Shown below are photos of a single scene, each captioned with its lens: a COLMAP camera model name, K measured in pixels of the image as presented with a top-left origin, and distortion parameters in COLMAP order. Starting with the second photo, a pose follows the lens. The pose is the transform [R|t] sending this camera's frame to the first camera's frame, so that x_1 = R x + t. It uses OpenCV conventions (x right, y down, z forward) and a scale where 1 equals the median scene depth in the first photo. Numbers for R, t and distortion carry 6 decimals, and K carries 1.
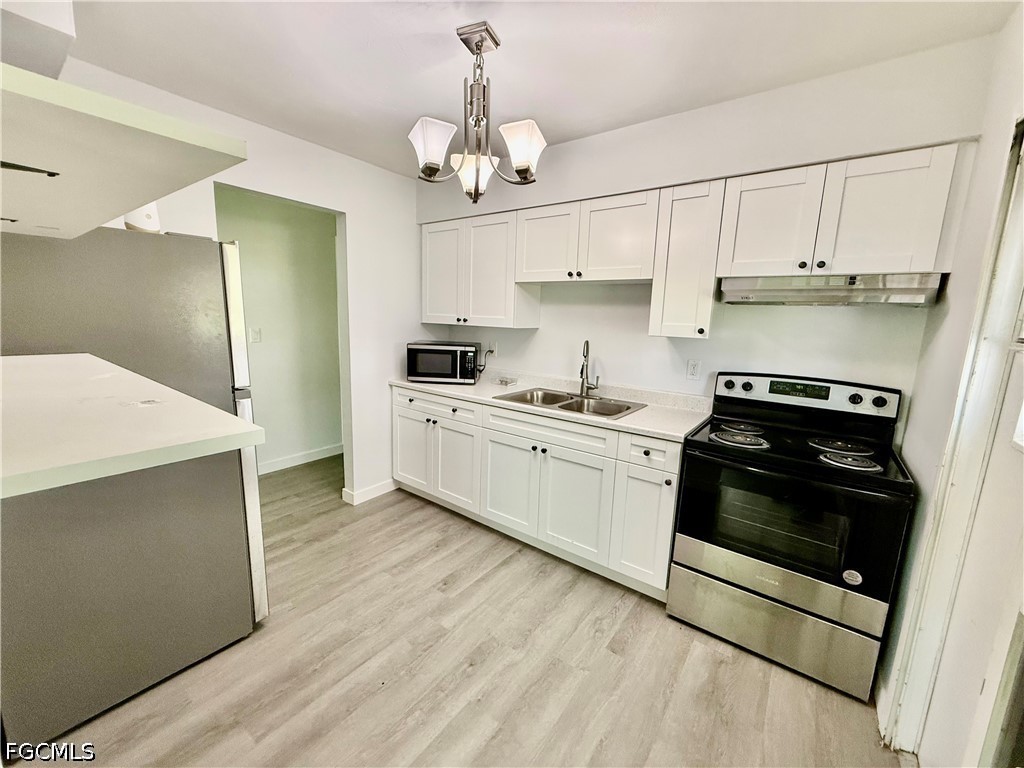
lens RADIAL K [[408.8, 0, 510.3], [0, 408.8, 385.8], [0, 0, 1]] dist [0.003425, -0.000448]
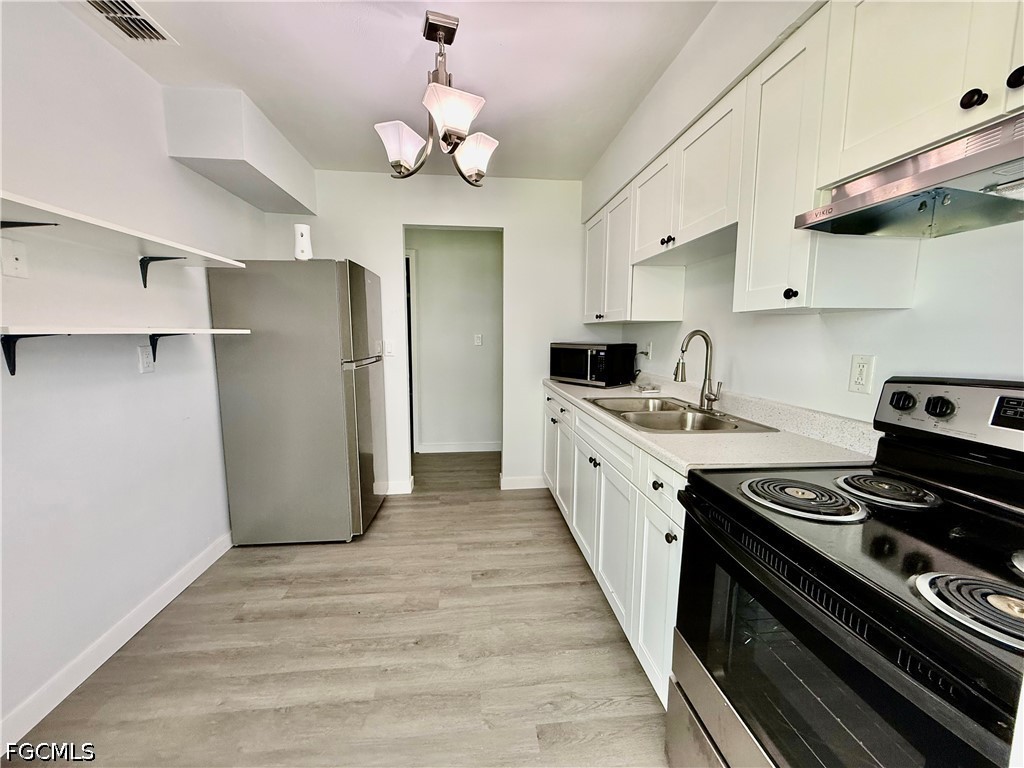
lens RADIAL K [[408.8, 0, 508.2], [0, 408.8, 384.6], [0, 0, 1]] dist [0.003425, -0.000448]
pose [[0.677019, 0.062421, -0.733314, 0.608885], [-0.107421, 0.994107, -0.014554, 0.036707], [0.728084, 0.088627, 0.679734, 0.347603]]
